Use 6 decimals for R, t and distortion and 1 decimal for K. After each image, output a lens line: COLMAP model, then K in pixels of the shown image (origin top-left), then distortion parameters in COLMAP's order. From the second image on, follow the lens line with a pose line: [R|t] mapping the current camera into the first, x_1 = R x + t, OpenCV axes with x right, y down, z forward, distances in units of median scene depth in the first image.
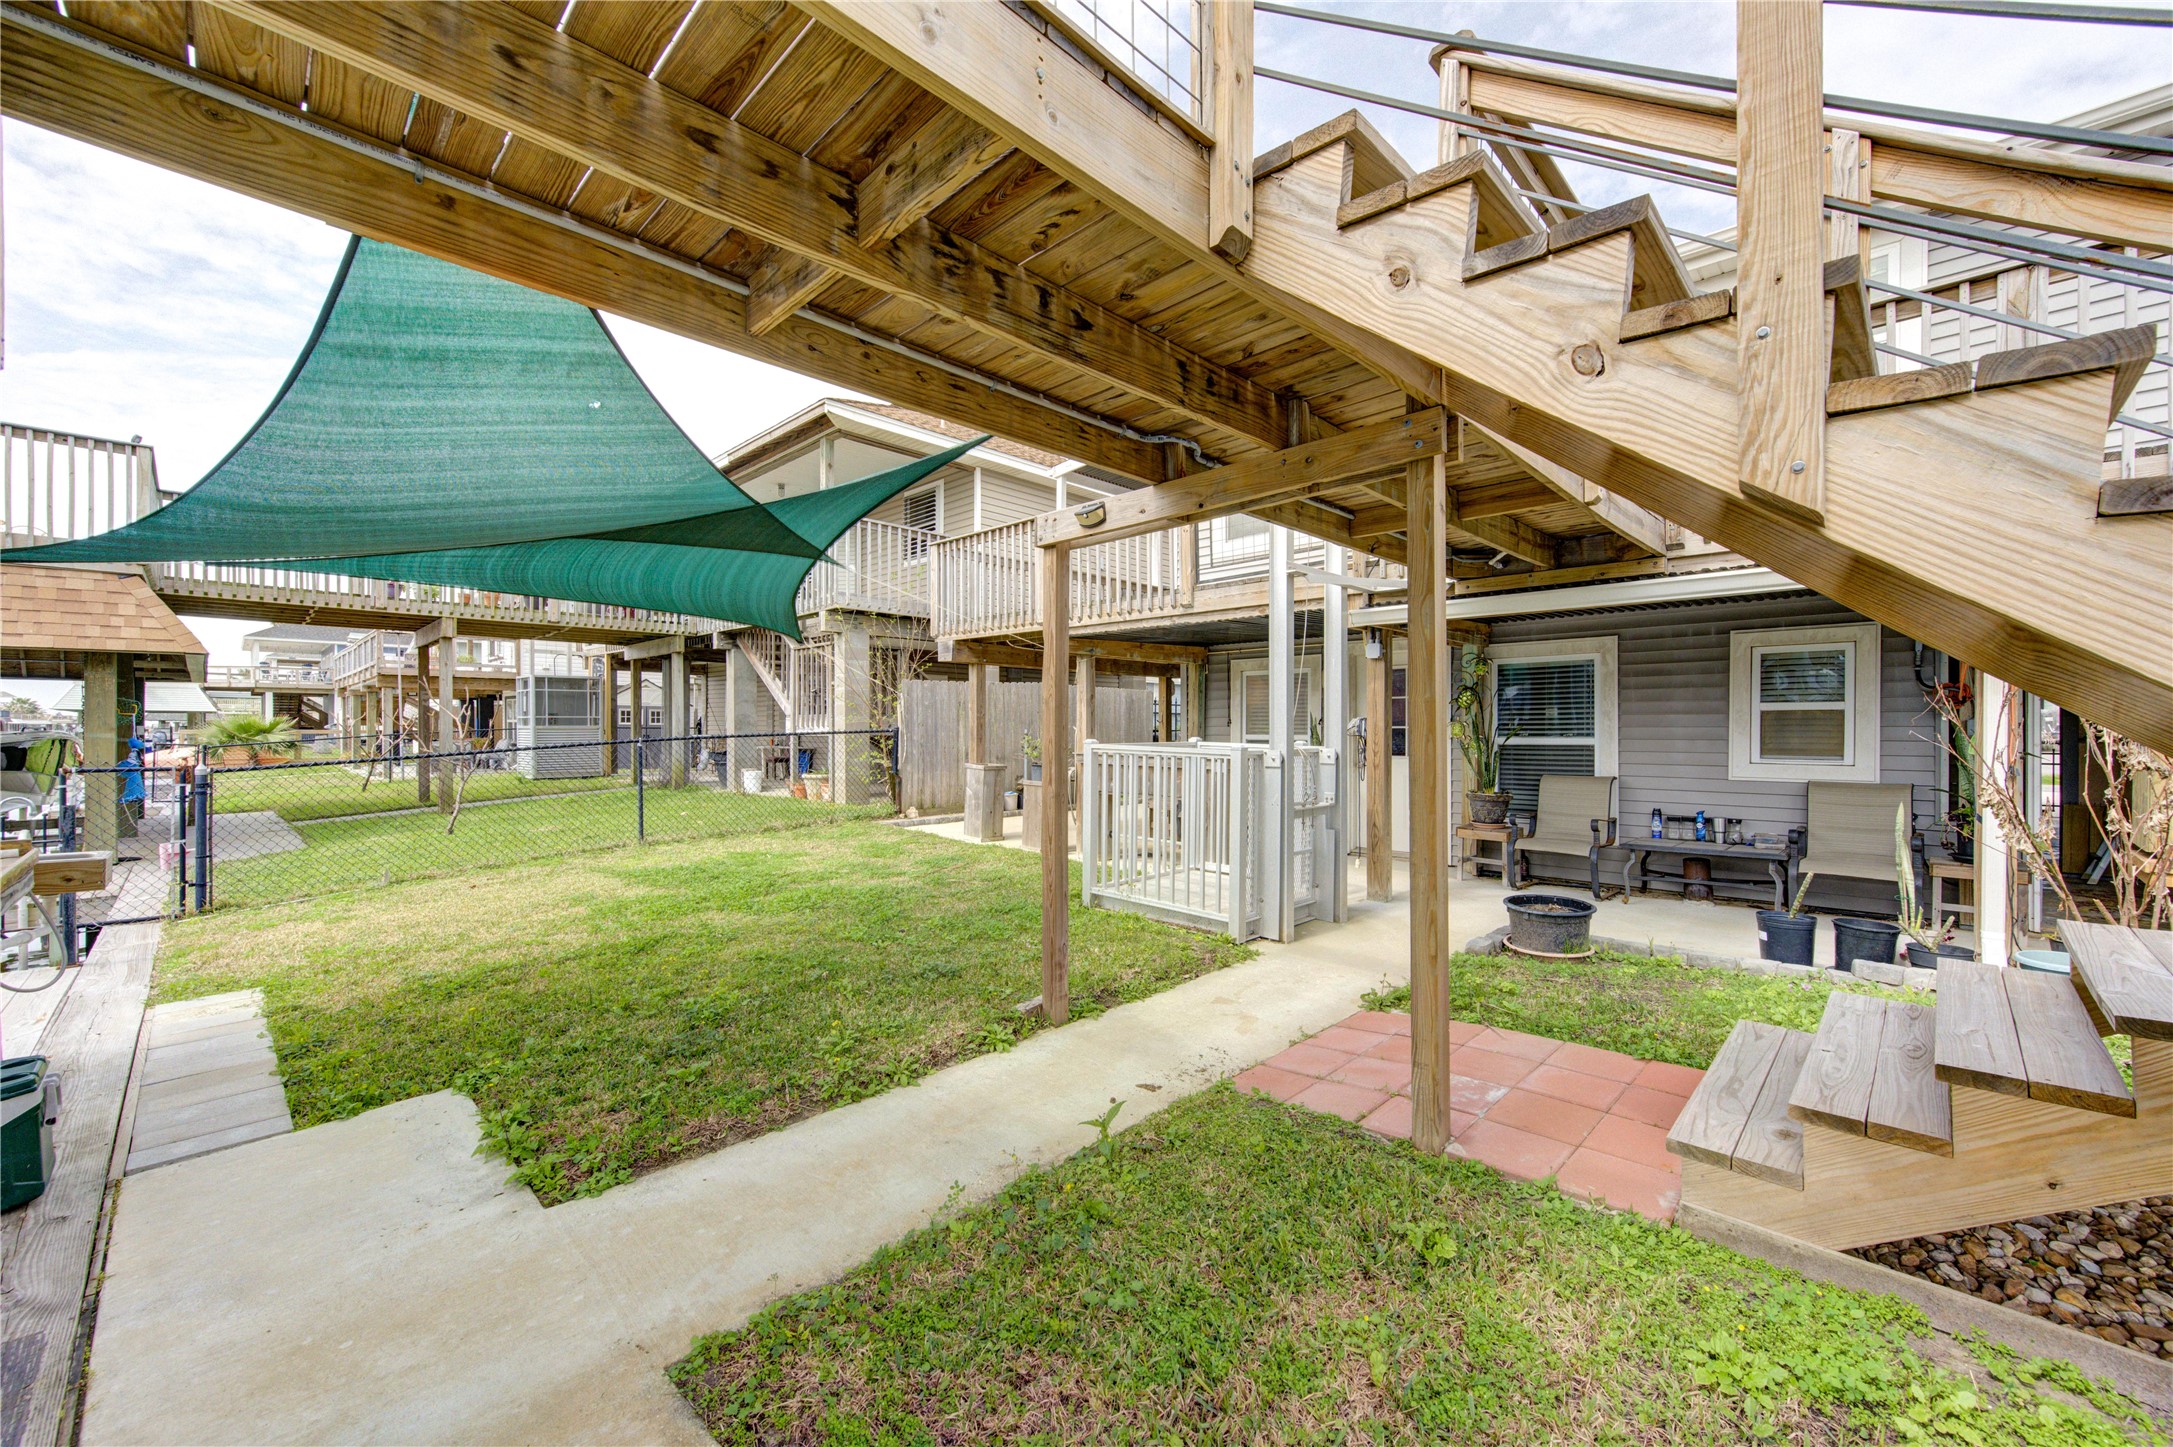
lens RADIAL K [[853.1, 0, 1094.2], [0, 853.1, 729.4], [0, 0, 1]] dist [0.000048, 0.000032]
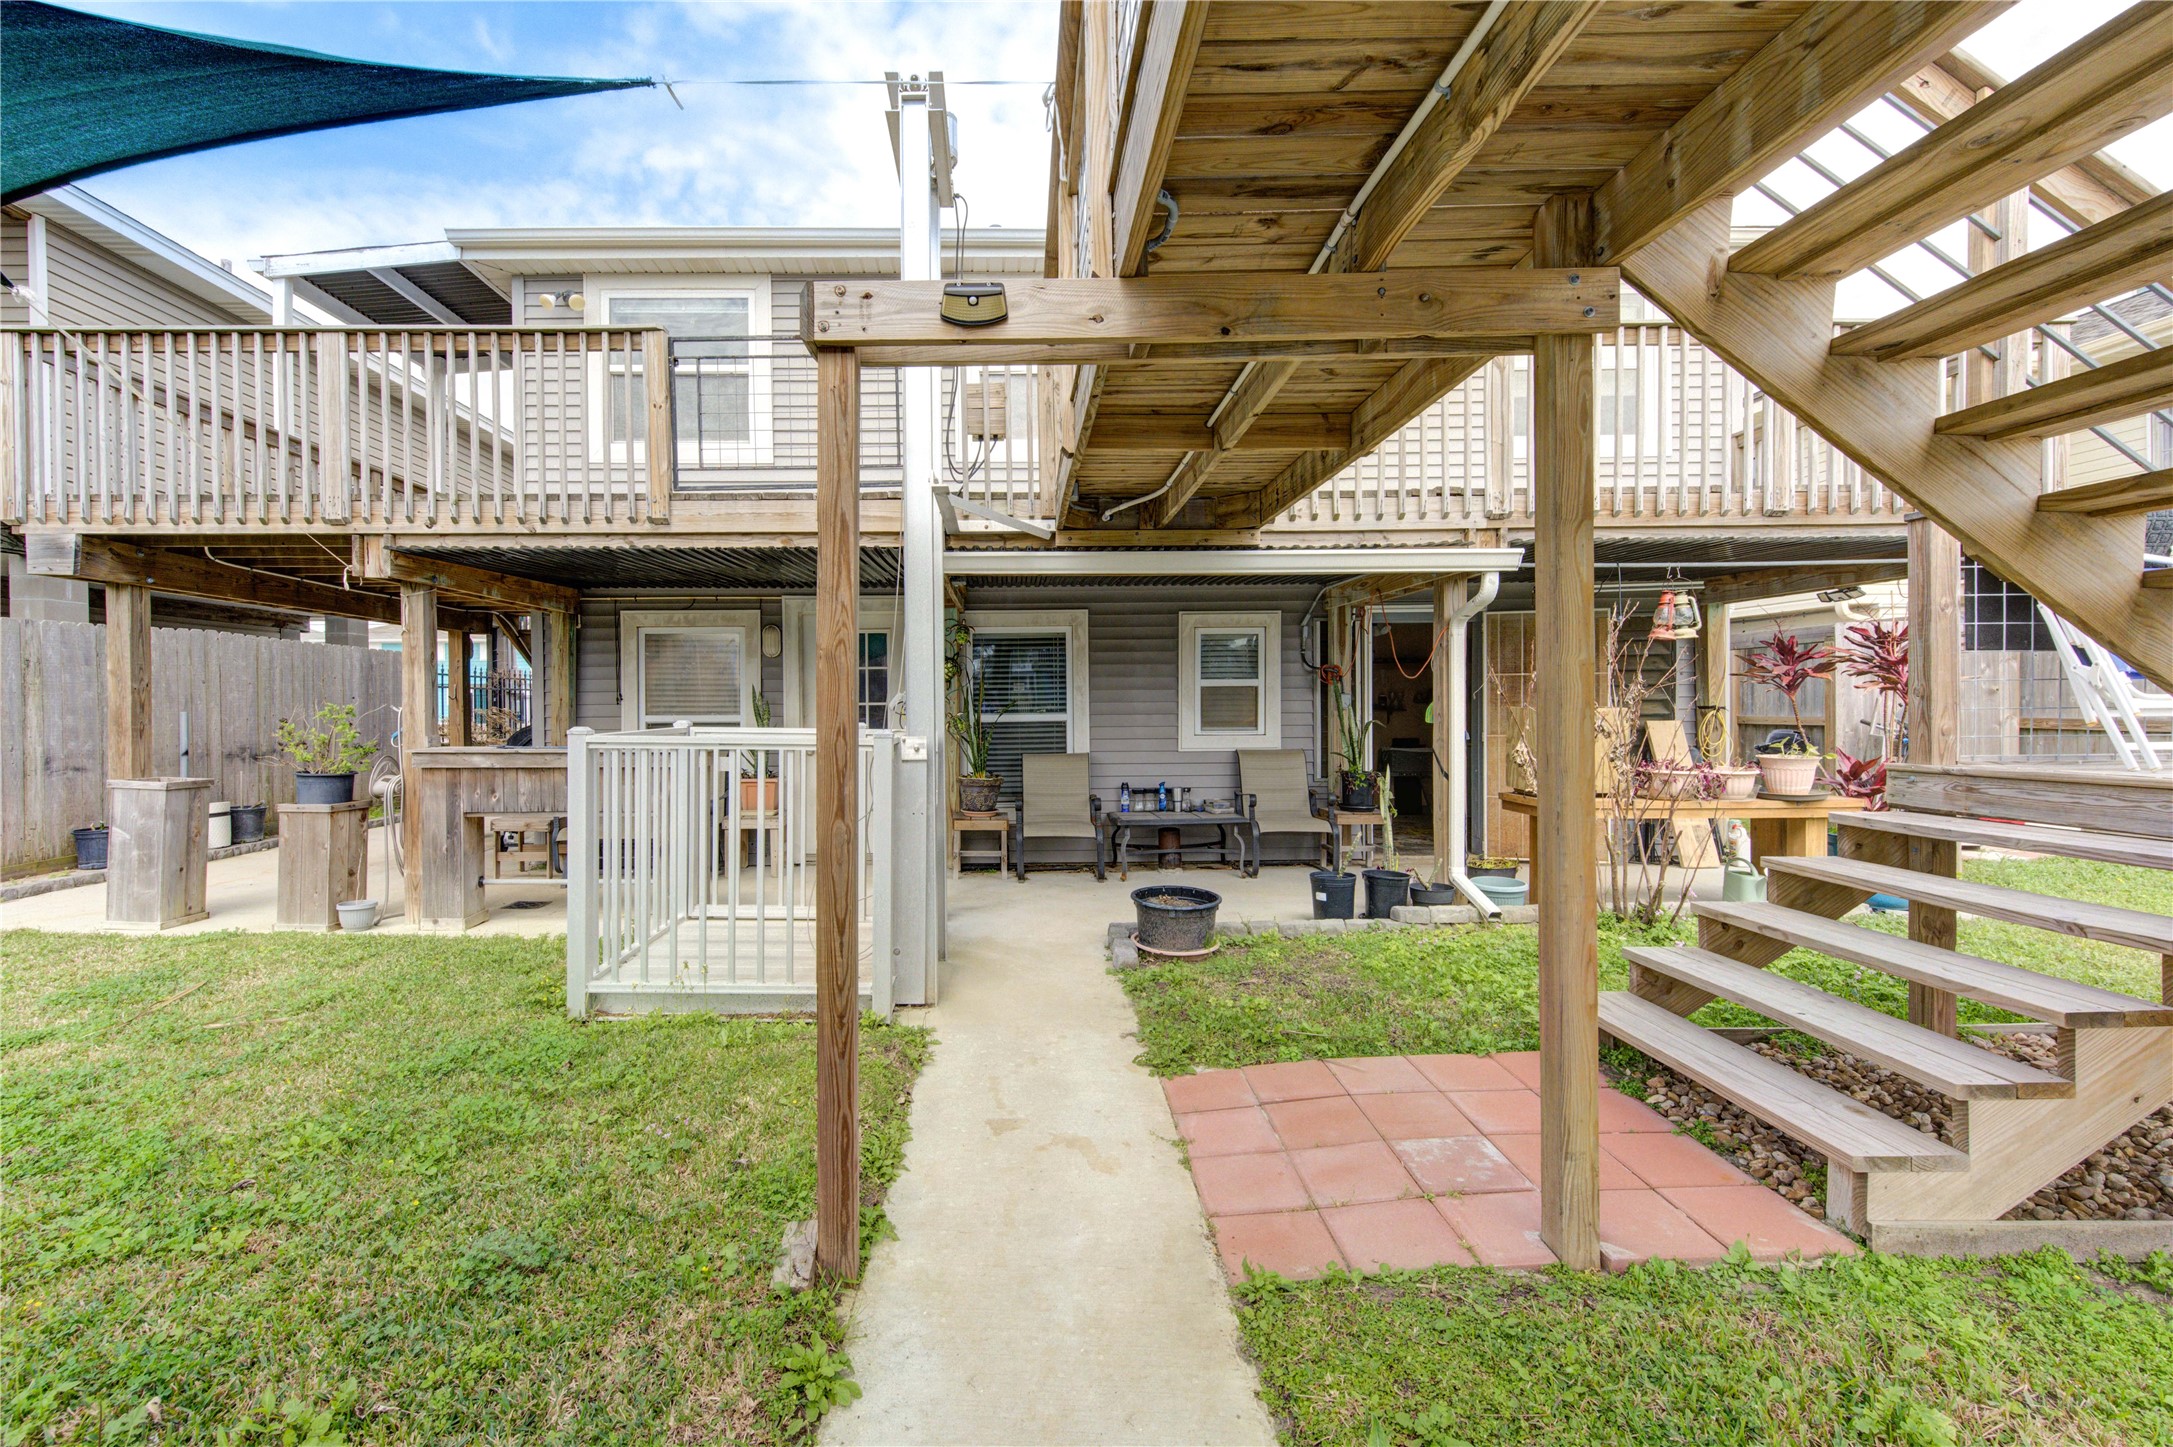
lens RADIAL K [[929.7, 0, 1006.4], [0, 929.7, 718.4], [0, 0, 1]] dist [-0.003897, -0.000334]
pose [[0.710633, -0.016506, 0.703370, -0.225148], [0.007557, 0.999846, 0.015828, -0.002107], [-0.703523, -0.005933, 0.710648, 0.328449]]
